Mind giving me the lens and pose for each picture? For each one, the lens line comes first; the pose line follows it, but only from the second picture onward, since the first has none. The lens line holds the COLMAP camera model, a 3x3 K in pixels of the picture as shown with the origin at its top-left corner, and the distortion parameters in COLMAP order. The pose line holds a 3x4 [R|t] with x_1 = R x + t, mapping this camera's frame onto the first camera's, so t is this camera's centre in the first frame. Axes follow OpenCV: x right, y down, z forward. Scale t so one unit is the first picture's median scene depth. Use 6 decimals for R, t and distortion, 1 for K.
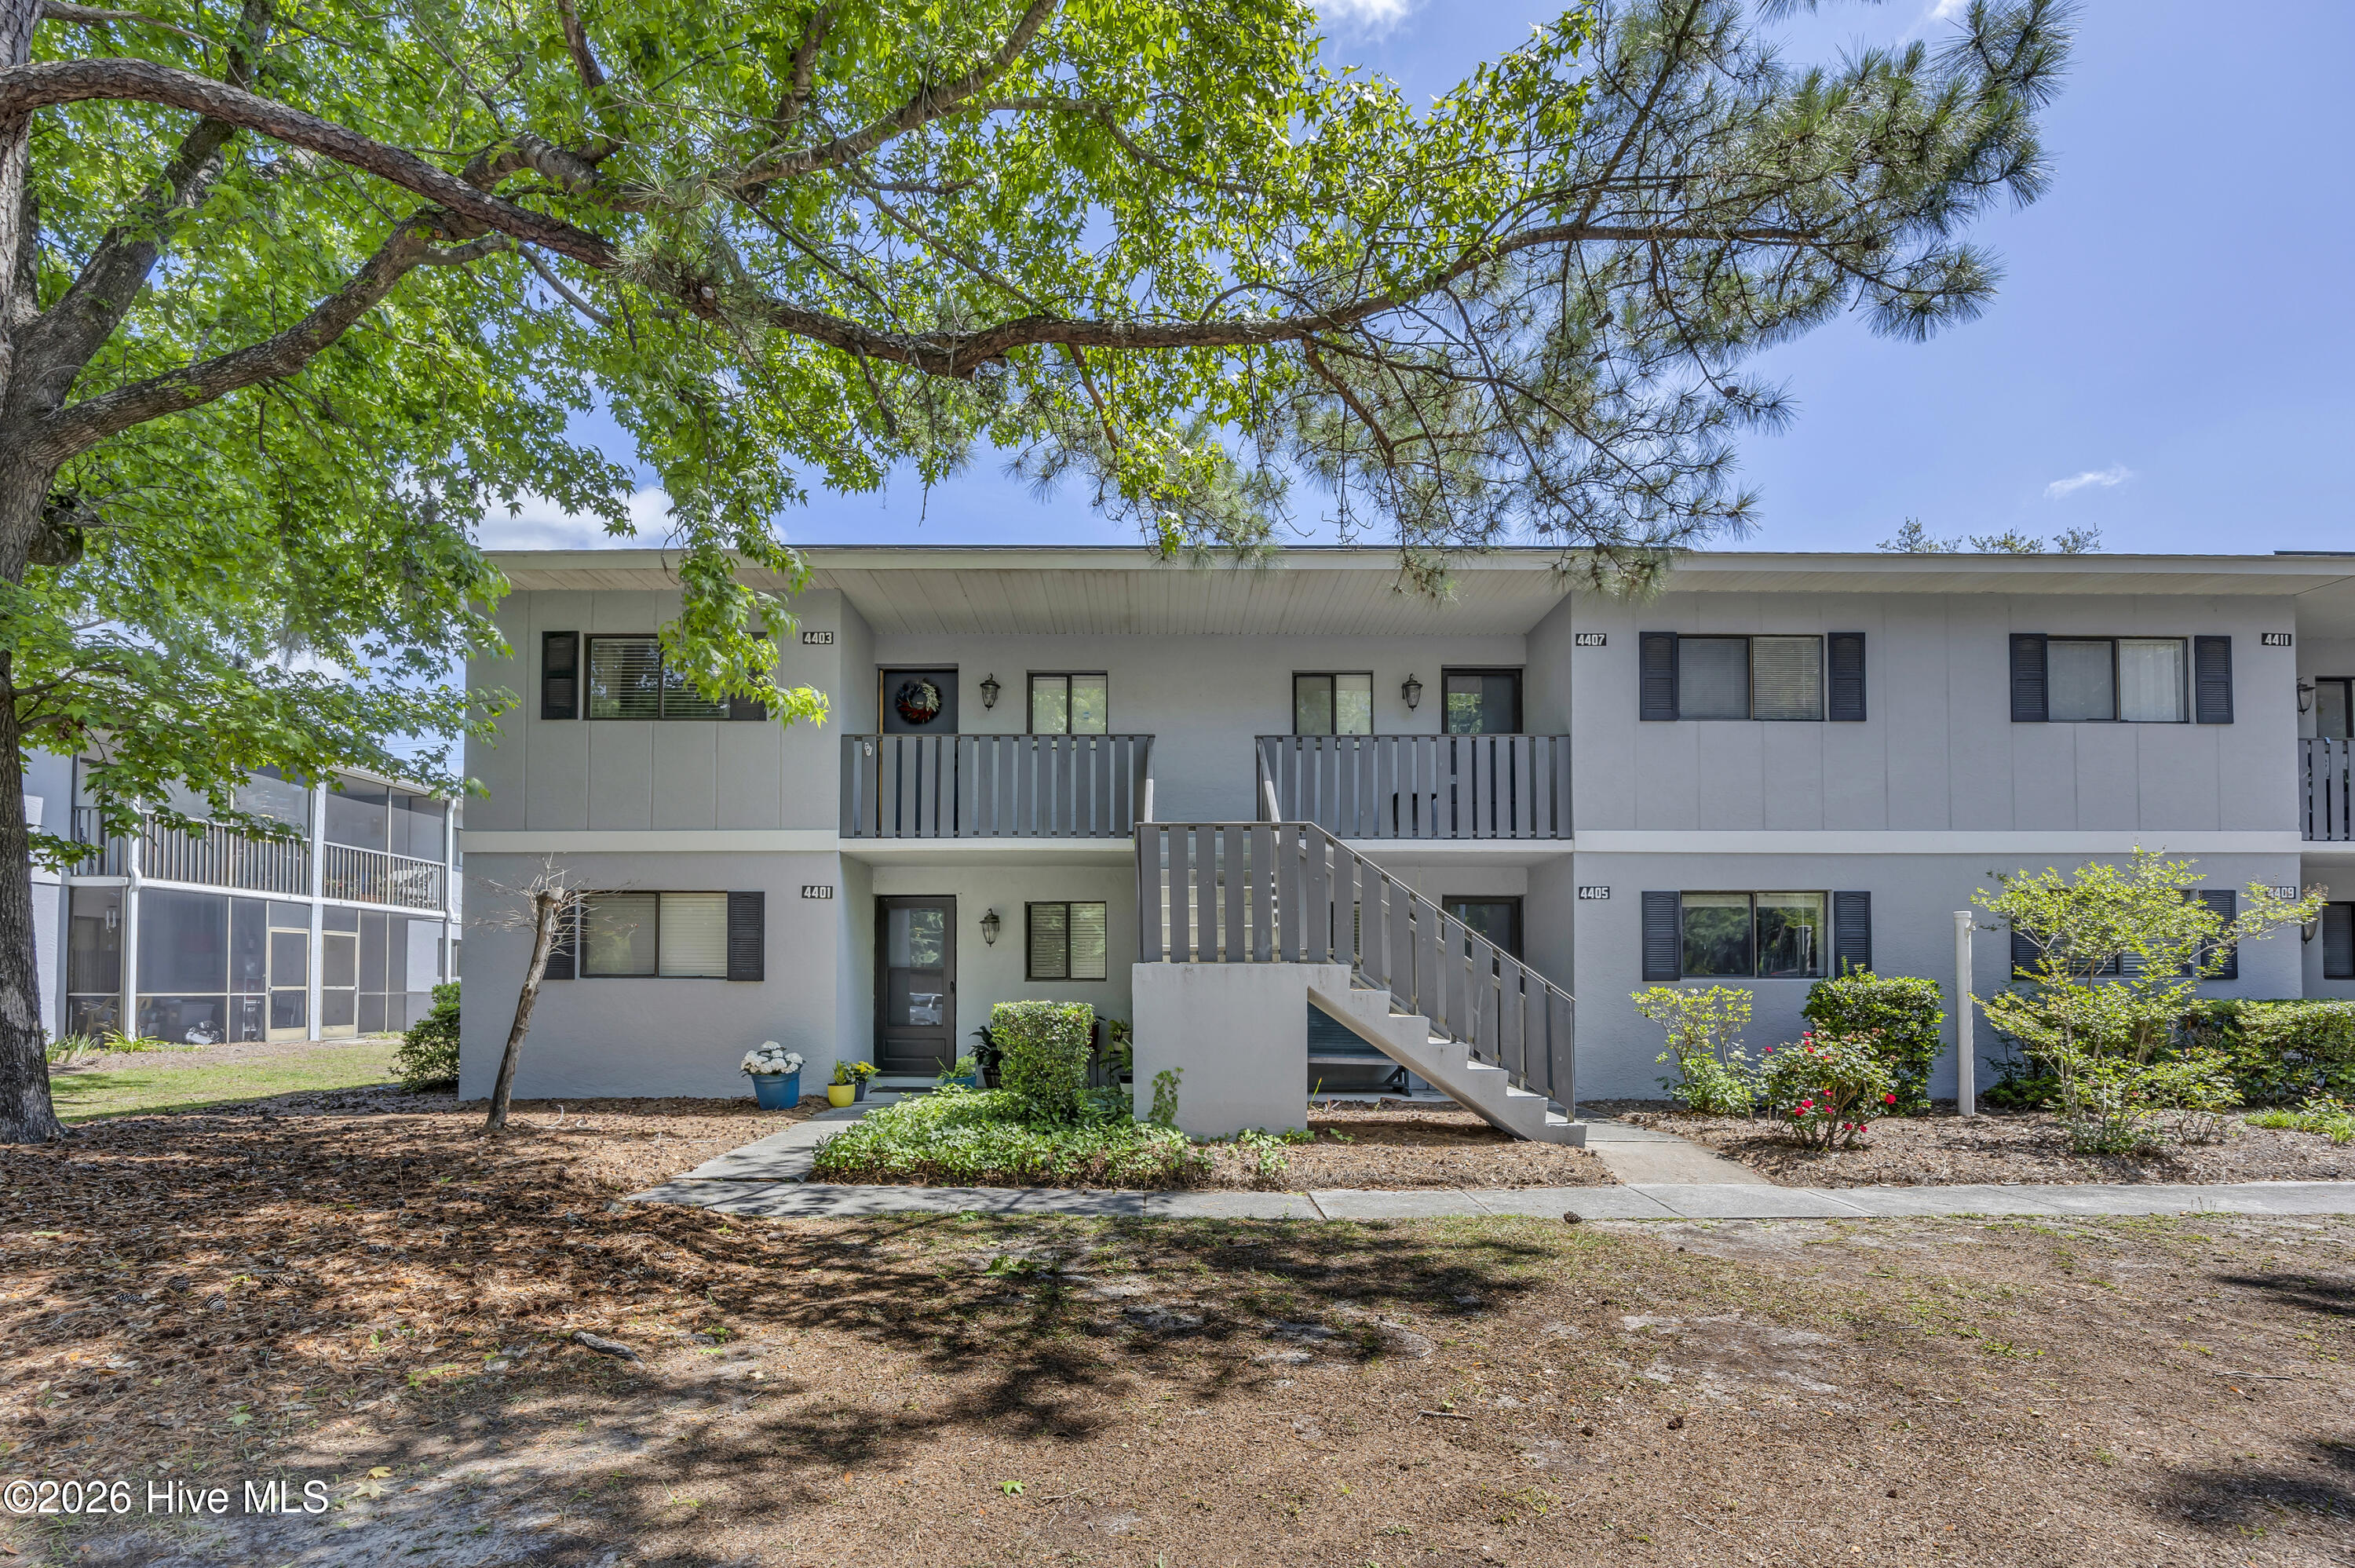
lens RADIAL K [[1240.7, 0, 1180.8], [0, 1240.7, 815.3], [0, 0, 1]] dist [-0.020581, 0.000015]
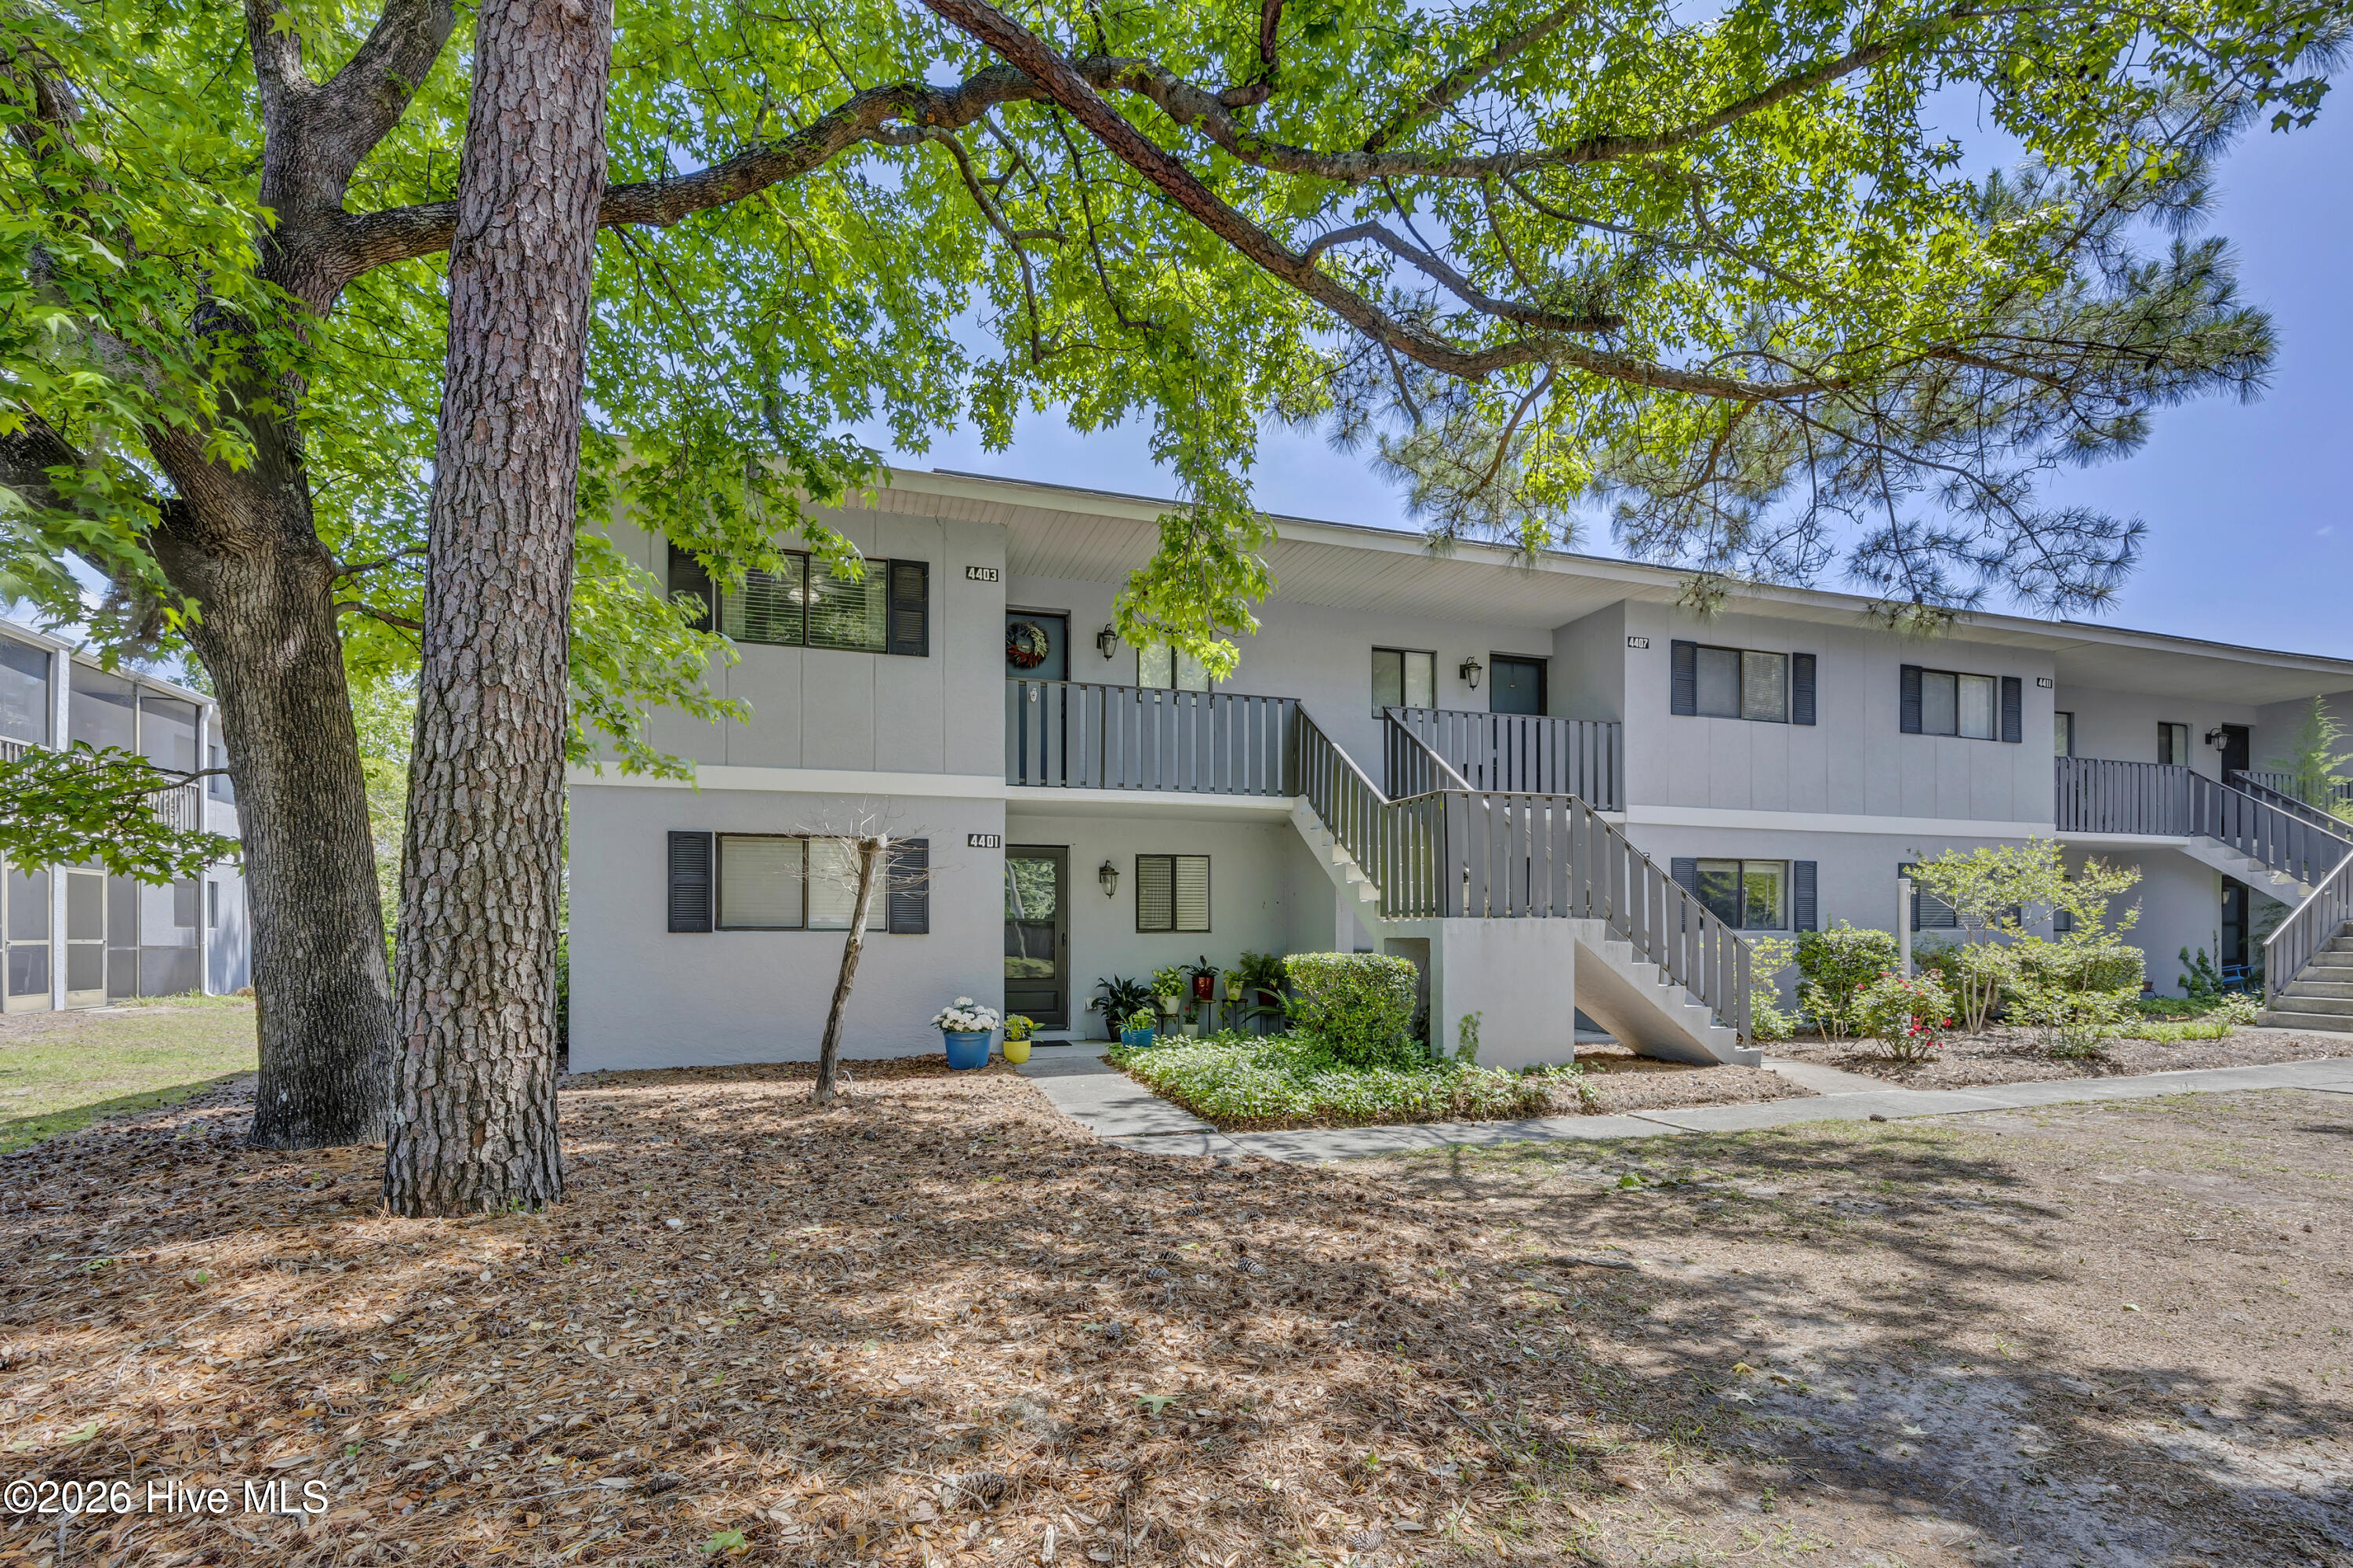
lens RADIAL K [[1274.0, 0, 1176.5], [0, 1274.0, 784.0], [0, 0, 1]] dist [-0.018176, 0.000121]
pose [[0.931105, 0.040827, 0.362459, -0.643426], [-0.048239, 0.998771, 0.011417, -0.000372], [-0.361547, -0.028115, 0.931930, 0.037462]]
